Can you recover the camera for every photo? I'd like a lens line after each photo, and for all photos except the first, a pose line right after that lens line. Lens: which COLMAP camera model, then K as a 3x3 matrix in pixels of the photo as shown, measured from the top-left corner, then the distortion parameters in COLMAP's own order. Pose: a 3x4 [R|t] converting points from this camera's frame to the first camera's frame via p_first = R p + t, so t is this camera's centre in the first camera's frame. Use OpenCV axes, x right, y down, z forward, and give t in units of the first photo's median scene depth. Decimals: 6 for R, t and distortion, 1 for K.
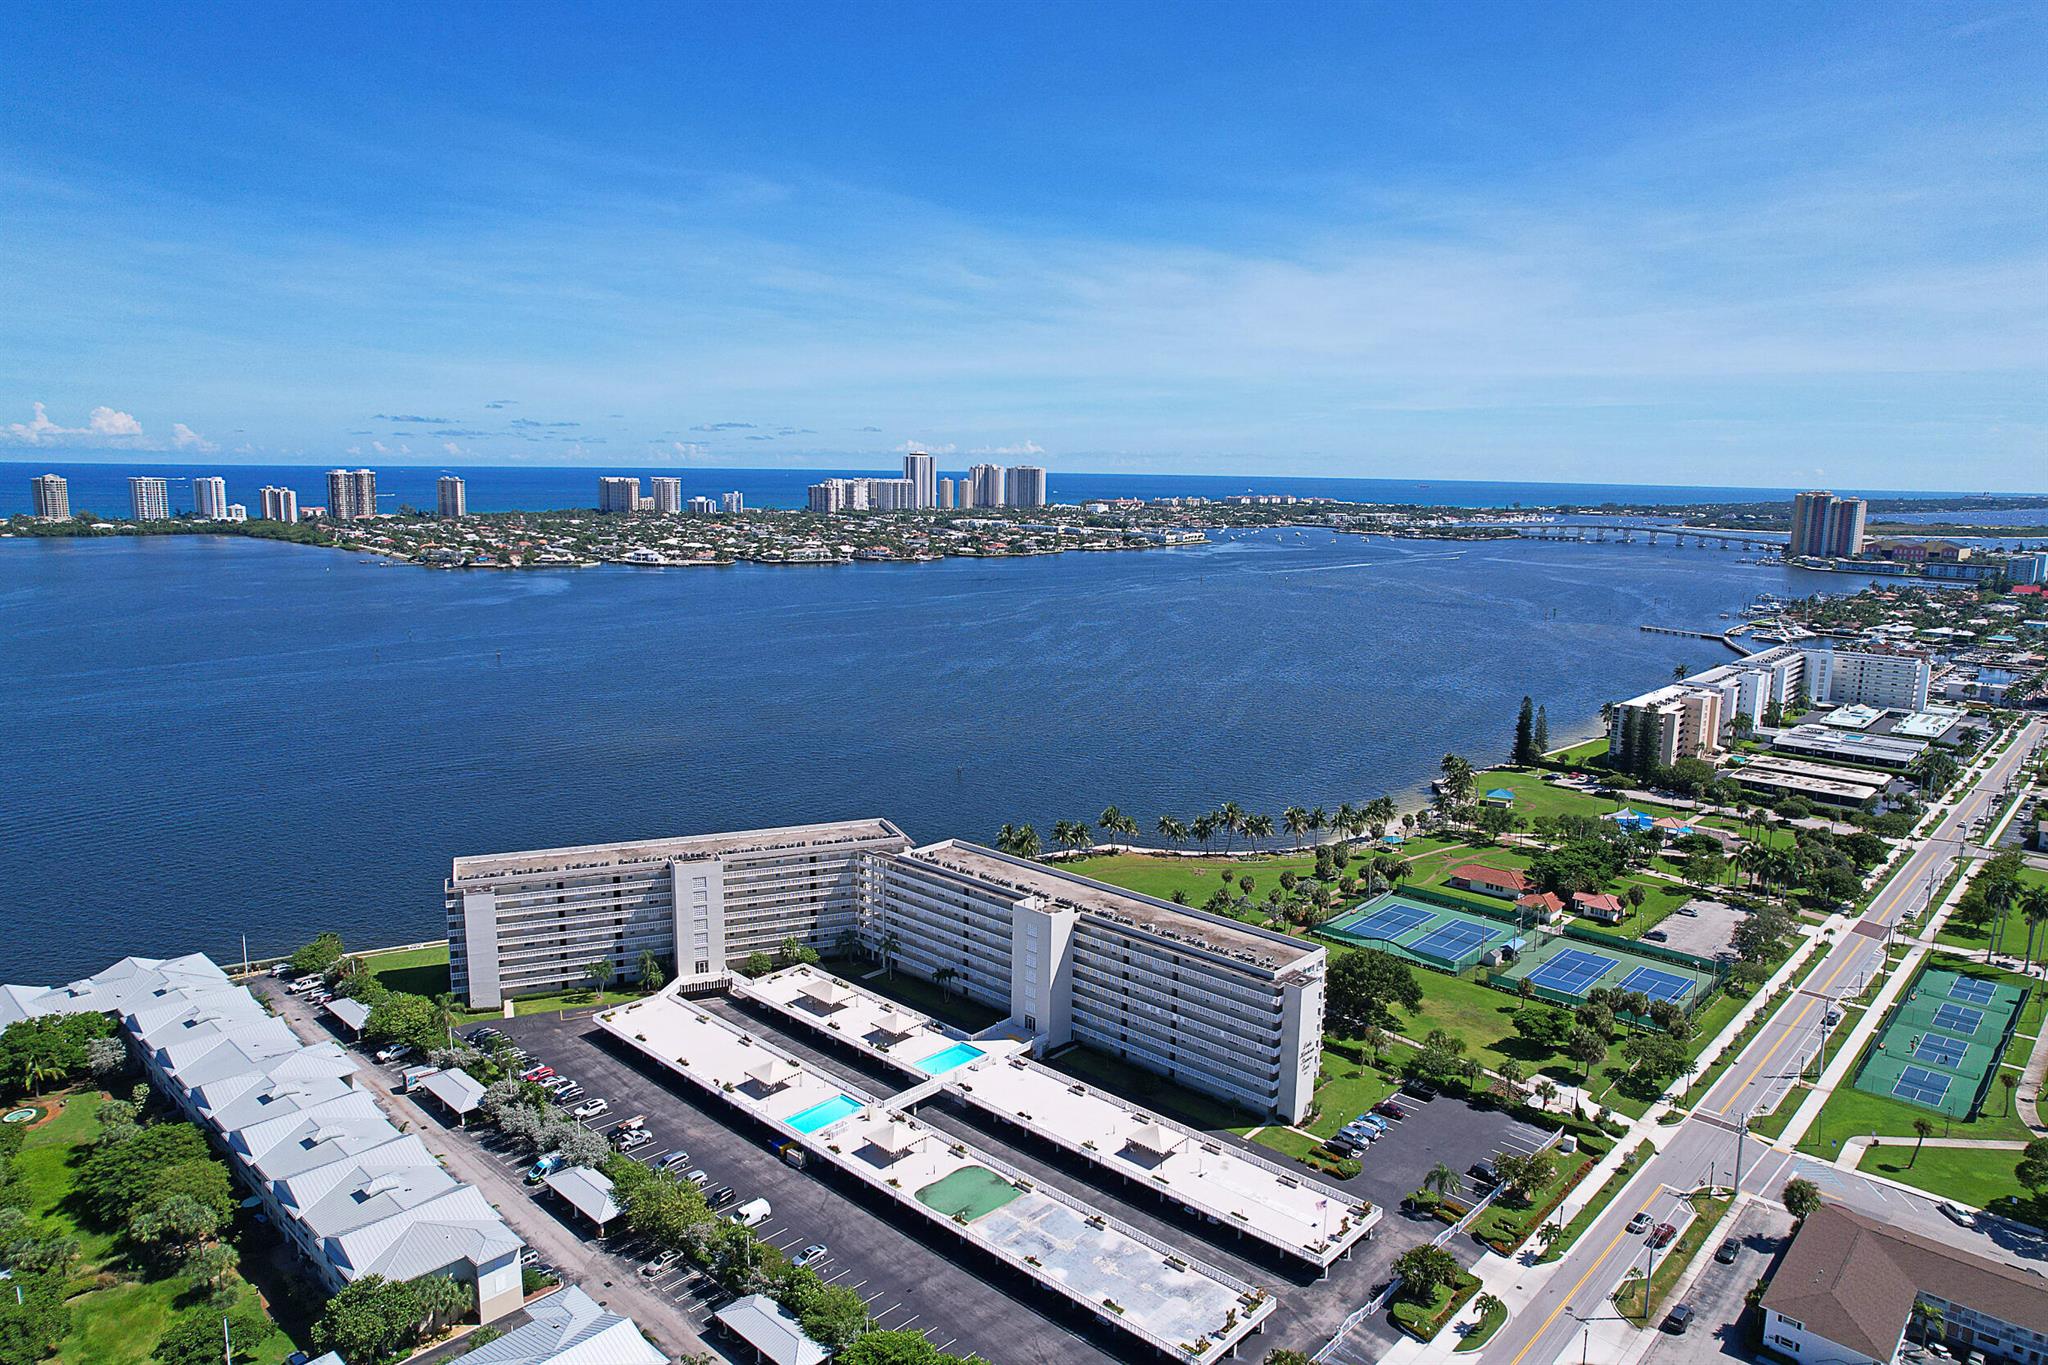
lens RADIAL K [[1292.9, 0, 1024.0], [0, 1292.9, 682.5], [0, 0, 1]] dist [-0.056618, 0.047682]
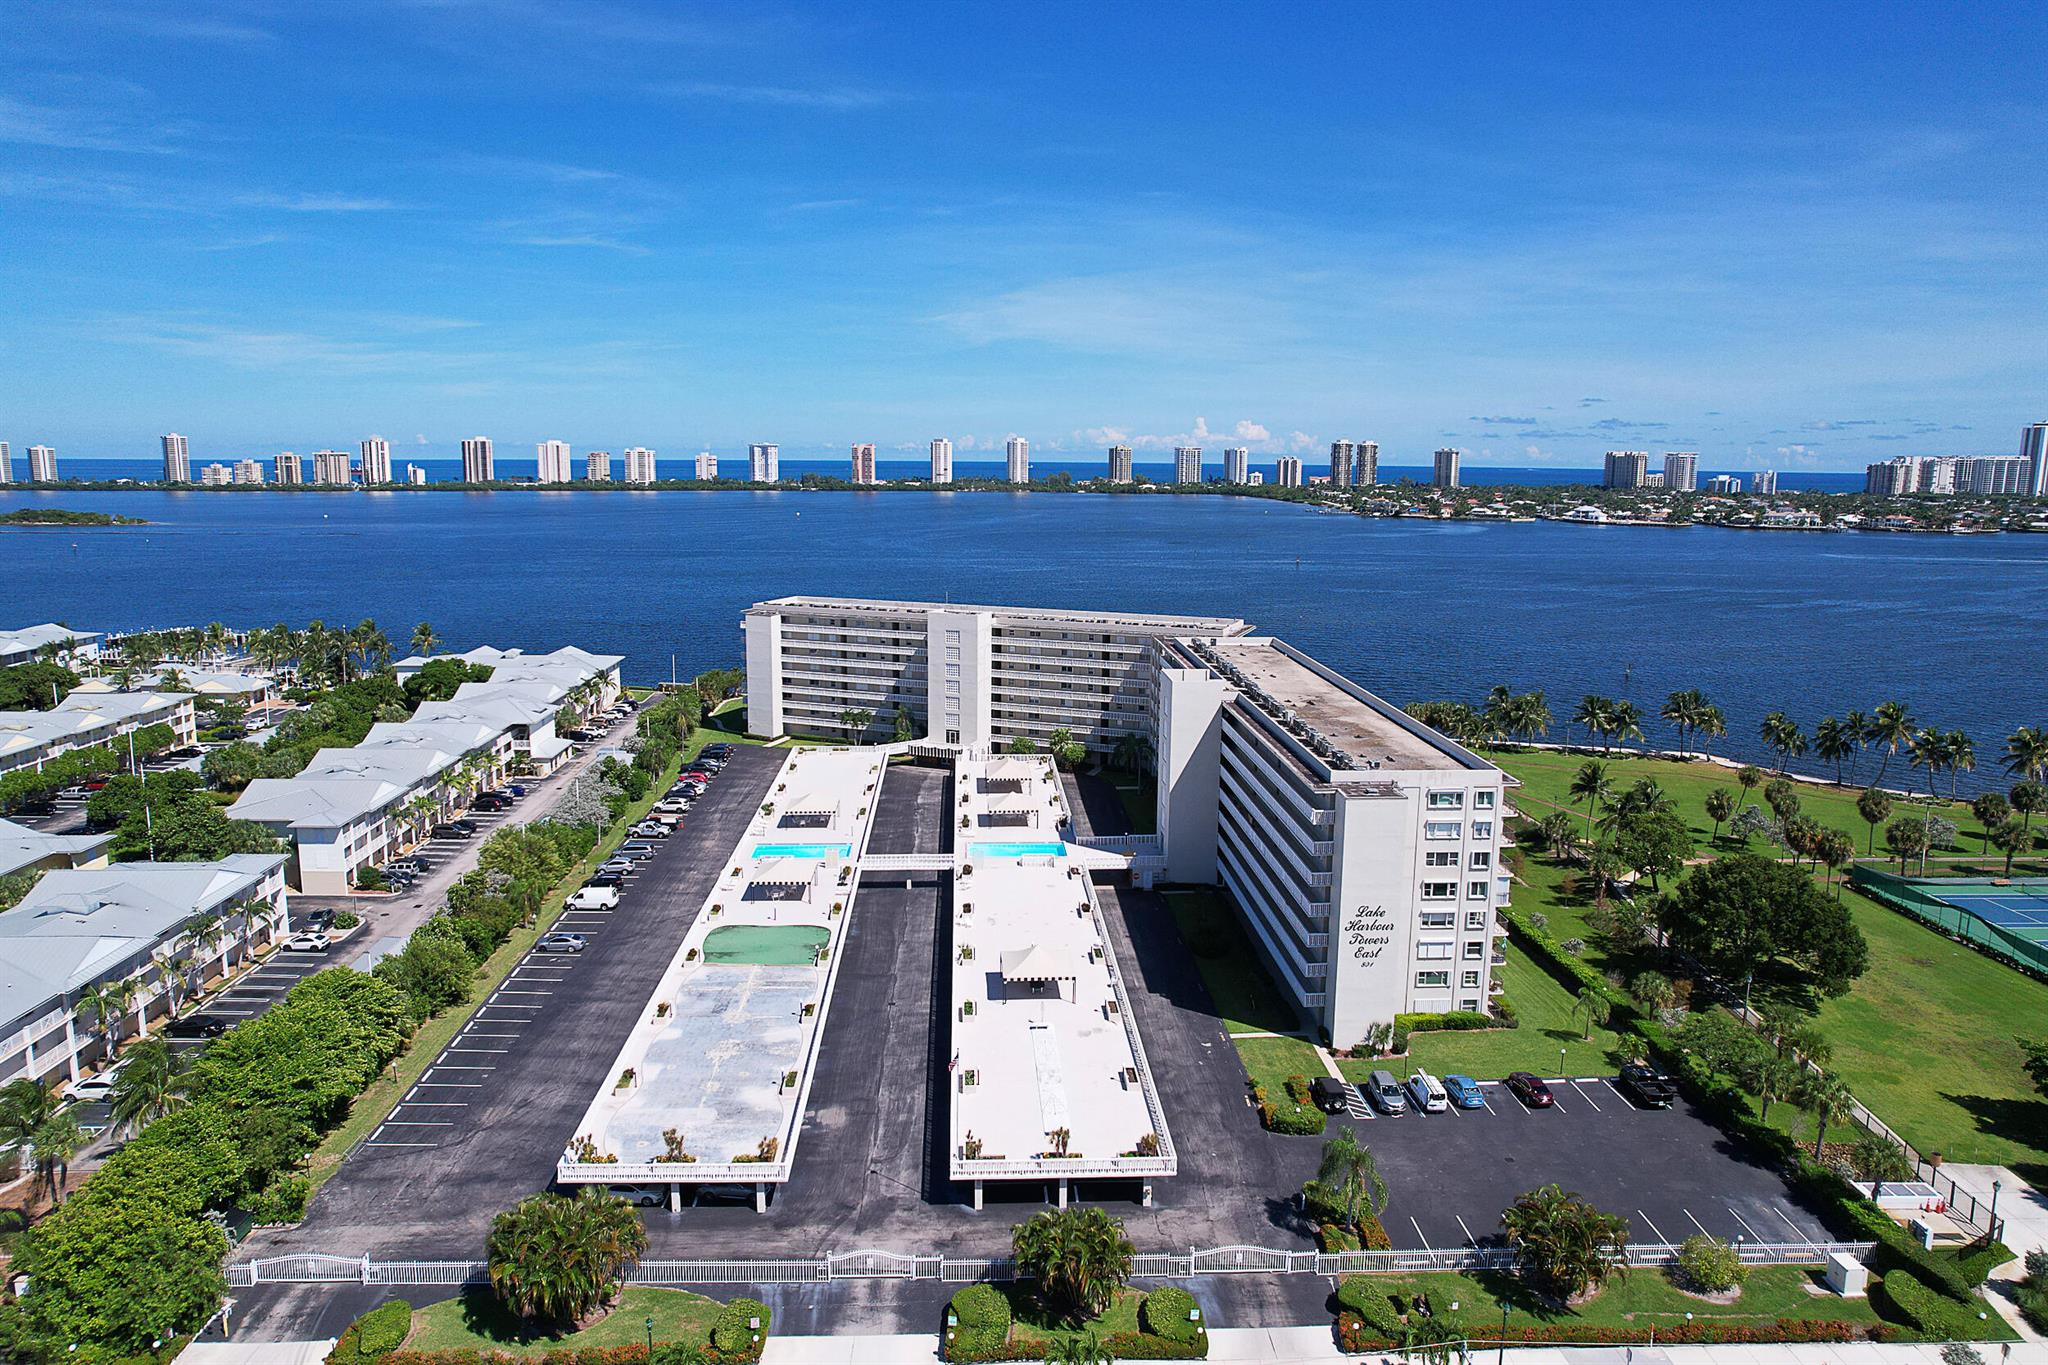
lens RADIAL K [[1292.9, 0, 1024.0], [0, 1292.9, 682.5], [0, 0, 1]] dist [-0.056618, 0.047682]
pose [[0.711058, 0.110120, -0.694457, 0.364827], [-0.109851, 0.992930, 0.044972, 0.129607], [0.694500, 0.044309, 0.718127, 0.365733]]
